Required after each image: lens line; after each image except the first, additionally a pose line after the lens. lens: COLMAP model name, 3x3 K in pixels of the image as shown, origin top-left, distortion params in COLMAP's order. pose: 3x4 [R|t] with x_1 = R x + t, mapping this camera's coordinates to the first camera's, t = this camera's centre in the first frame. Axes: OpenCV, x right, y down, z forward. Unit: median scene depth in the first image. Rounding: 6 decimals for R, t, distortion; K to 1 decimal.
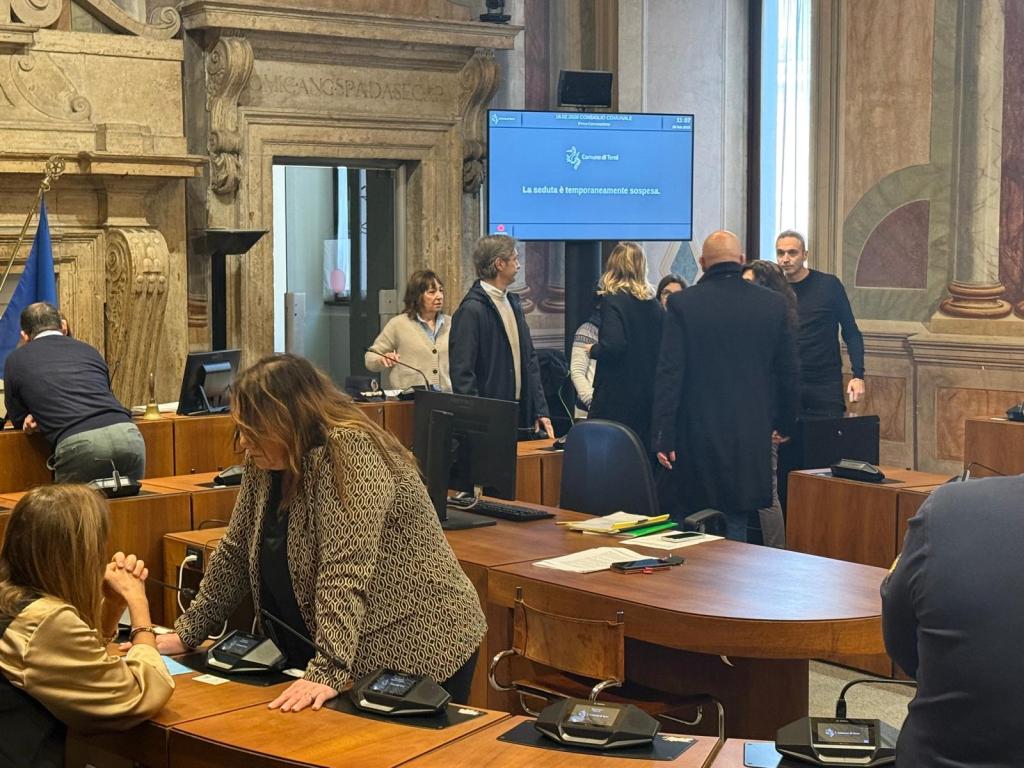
lens RADIAL K [[1805.4, 0, 502.4], [0, 1805.4, 390.9], [0, 0, 1]] dist [0.127852, 0.000000]
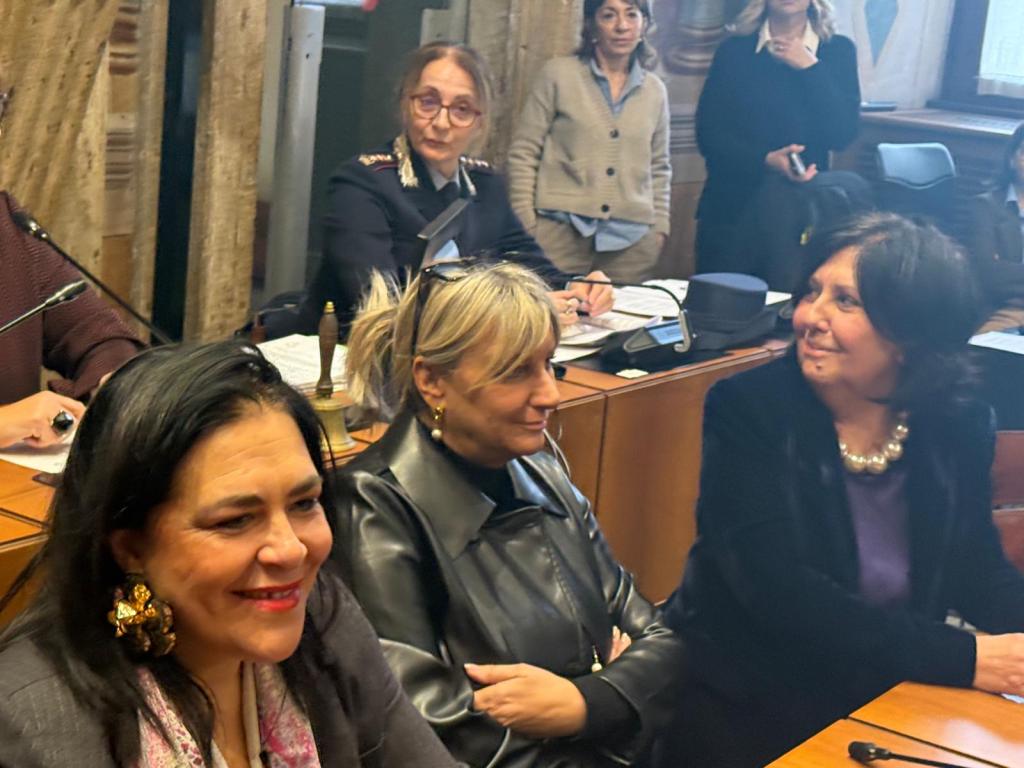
lens RADIAL K [[1873.9, 0, 529.7], [0, 1873.9, 384.1], [0, 0, 1]] dist [0.187922, 0.000000]
pose [[0.961252, 0.033540, 0.273624, -0.200783], [-0.075520, 0.986639, 0.144364, -0.036104], [-0.265126, -0.159434, 0.950941, 0.558865]]
